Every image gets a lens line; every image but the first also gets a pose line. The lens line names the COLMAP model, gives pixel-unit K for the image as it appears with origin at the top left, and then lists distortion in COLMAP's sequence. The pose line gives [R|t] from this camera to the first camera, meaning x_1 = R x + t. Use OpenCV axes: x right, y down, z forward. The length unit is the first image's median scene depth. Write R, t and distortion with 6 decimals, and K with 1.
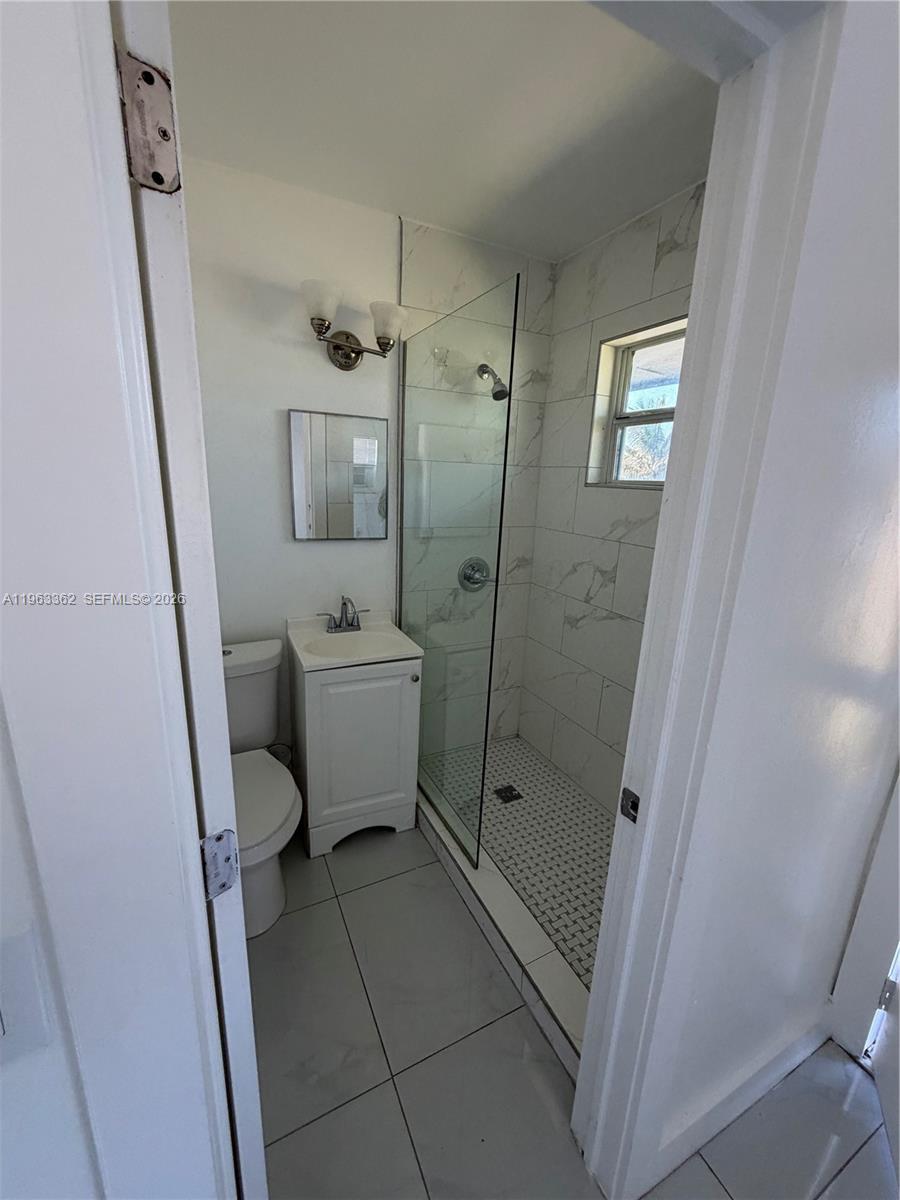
lens RADIAL K [[478.6, 0, 449.4], [0, 478.6, 596.4], [0, 0, 1]] dist [0.000134, 0.000058]
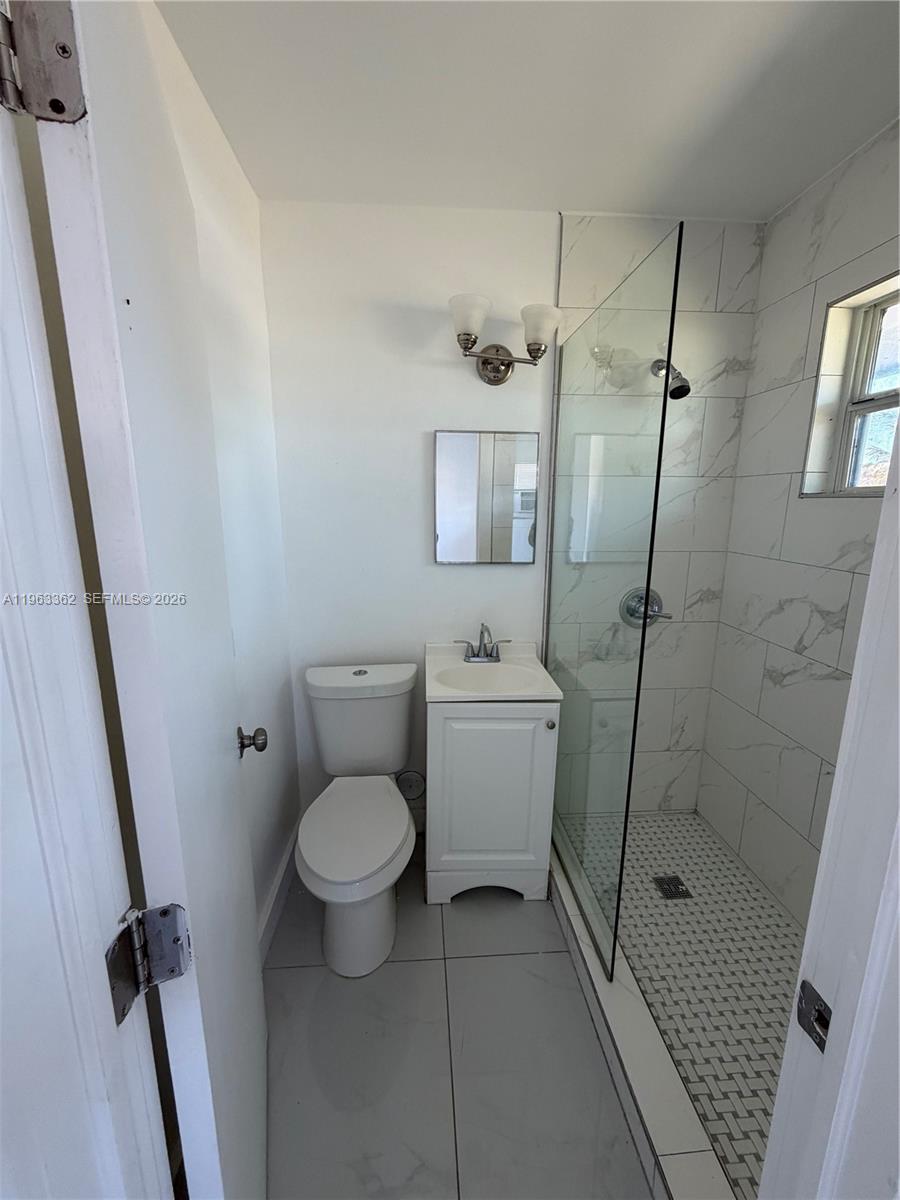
lens RADIAL K [[478.6, 0, 449.4], [0, 478.6, 596.4], [0, 0, 1]] dist [0.000134, 0.000058]
pose [[0.922647, 0.041572, -0.383399, 0.076071], [-0.063174, 0.997036, -0.043919, -0.008704], [0.380437, 0.064743, 0.922538, 0.116024]]
